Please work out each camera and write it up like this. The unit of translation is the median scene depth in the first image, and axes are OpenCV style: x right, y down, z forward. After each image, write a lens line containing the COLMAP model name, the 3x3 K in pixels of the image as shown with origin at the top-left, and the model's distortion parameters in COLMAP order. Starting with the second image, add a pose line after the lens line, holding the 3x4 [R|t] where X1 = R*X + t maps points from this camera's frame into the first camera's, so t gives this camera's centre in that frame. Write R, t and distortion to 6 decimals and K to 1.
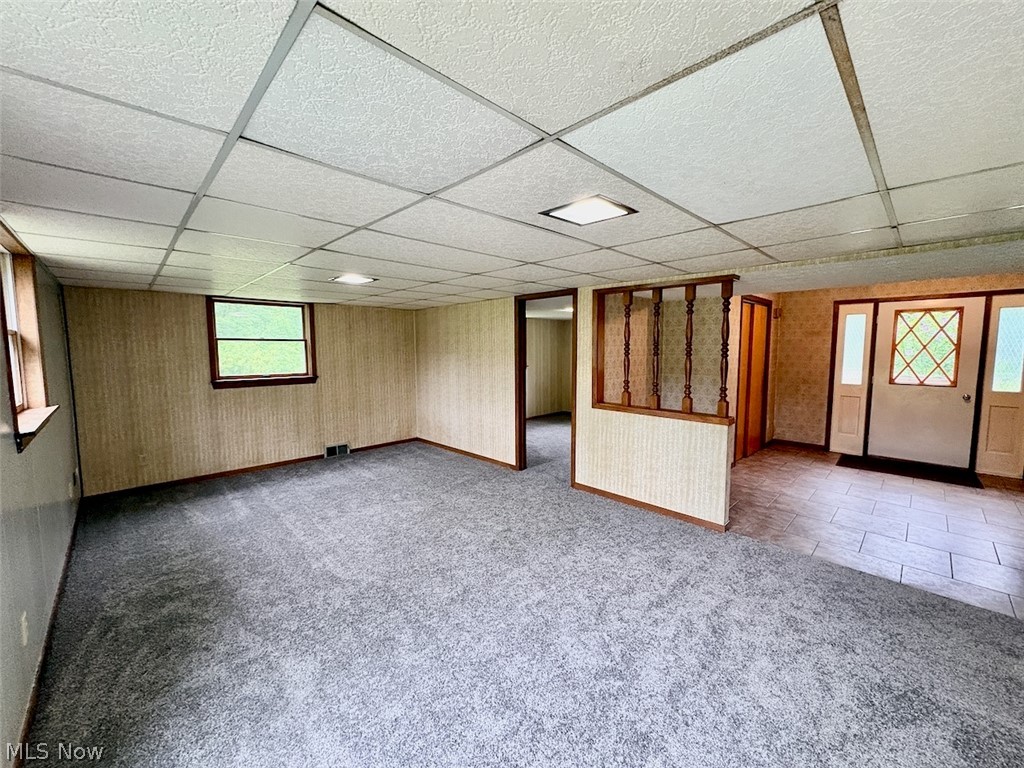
lens RADIAL K [[404.1, 0, 512.0], [0, 404.1, 384.0], [0, 0, 1]] dist [-0.000794, -0.000061]
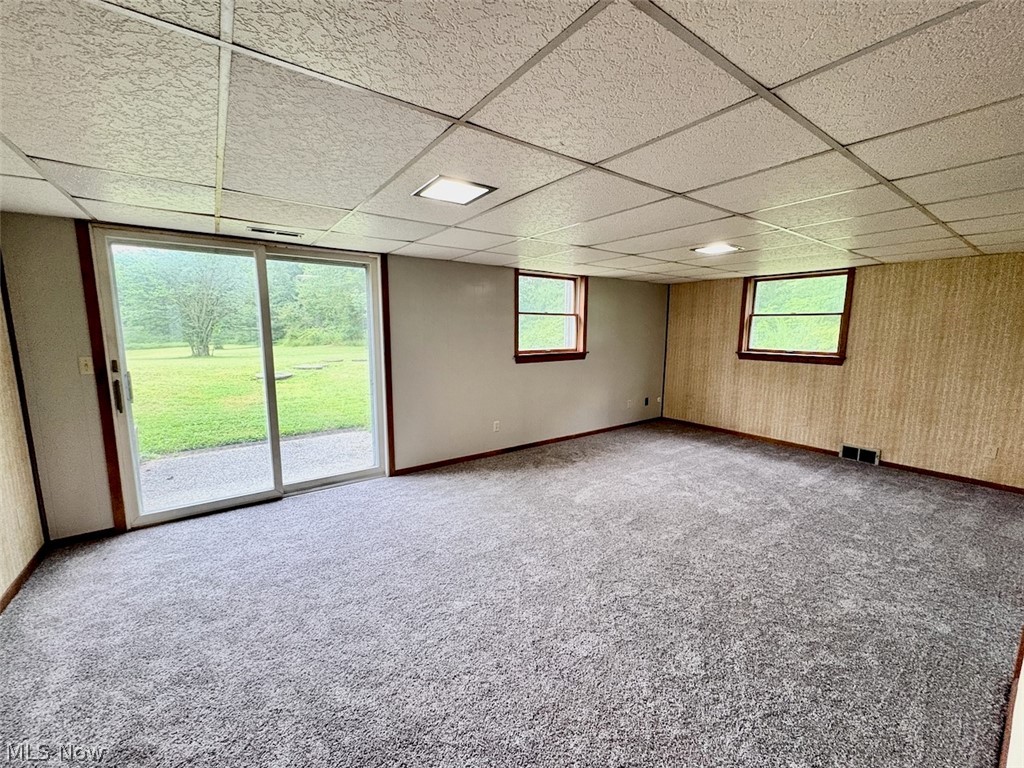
lens RADIAL K [[404.1, 0, 512.0], [0, 404.1, 384.0], [0, 0, 1]] dist [-0.000794, -0.000061]
pose [[-0.139487, 0.138505, -0.980490, 0.502219], [-0.092473, 0.984021, 0.152159, -0.033005], [0.985897, 0.111893, -0.124450, 0.512267]]
